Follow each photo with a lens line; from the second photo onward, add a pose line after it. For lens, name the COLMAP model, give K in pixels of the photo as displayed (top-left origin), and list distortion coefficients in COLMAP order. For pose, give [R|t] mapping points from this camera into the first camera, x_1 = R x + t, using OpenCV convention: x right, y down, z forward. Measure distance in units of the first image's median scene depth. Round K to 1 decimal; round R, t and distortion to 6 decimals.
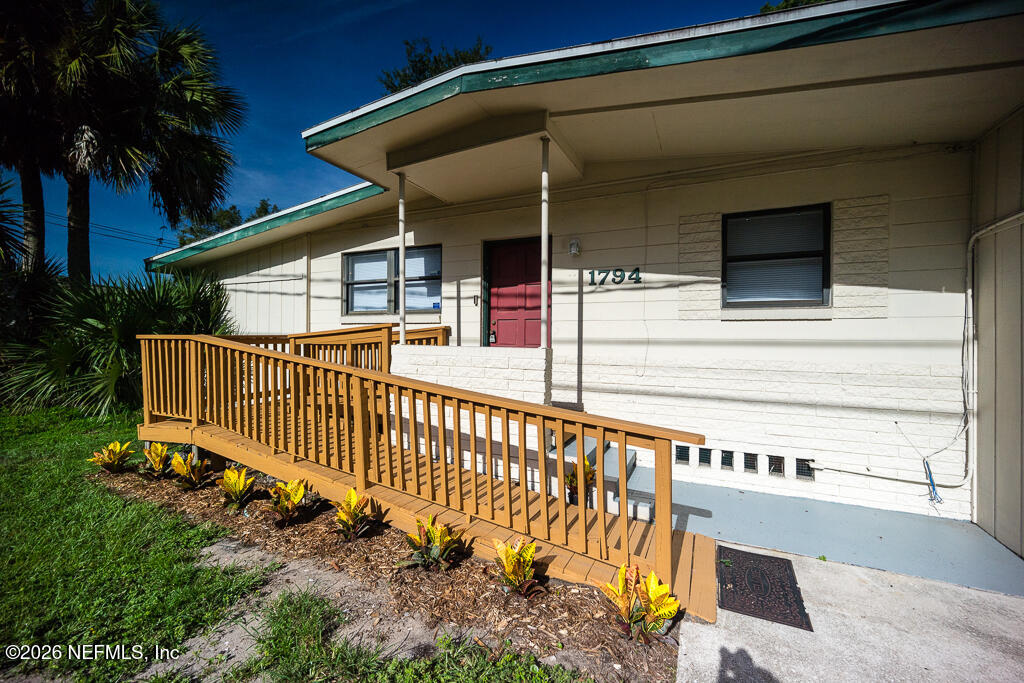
lens RADIAL K [[416.4, 0, 512.0], [0, 416.4, 341.5], [0, 0, 1]] dist [-0.001405, -0.000124]
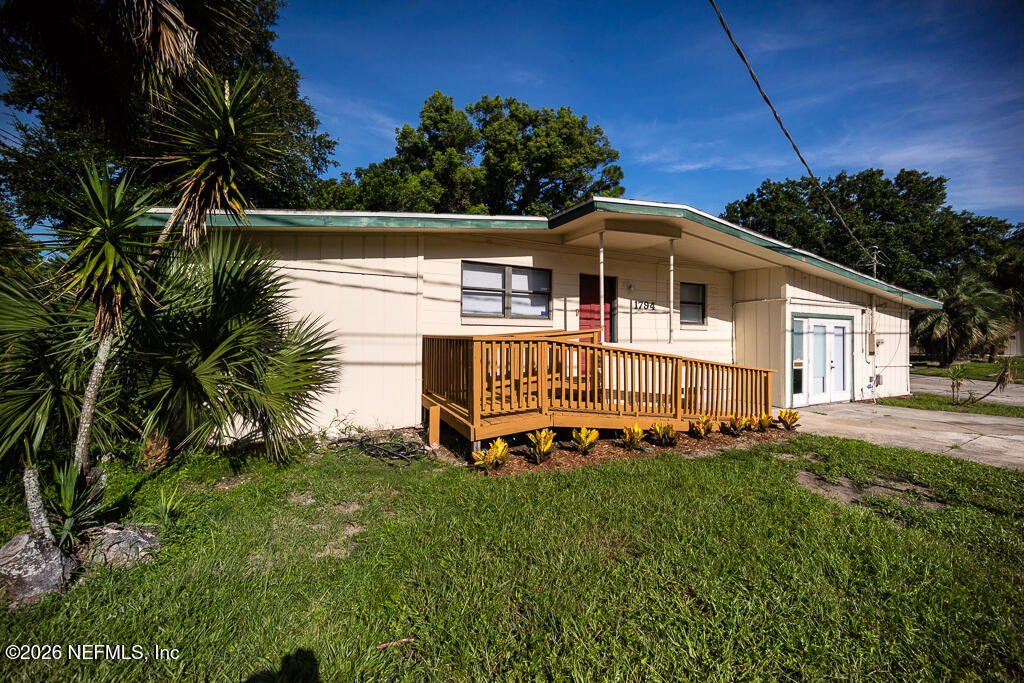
lens RADIAL K [[416.4, 0, 512.0], [0, 416.4, 341.5], [0, 0, 1]] dist [-0.001405, -0.000124]
pose [[0.612746, -0.007492, 0.790244, -1.401057], [0.008818, 0.999958, 0.002642, -0.001710], [-0.790231, 0.005350, 0.612786, 0.267183]]
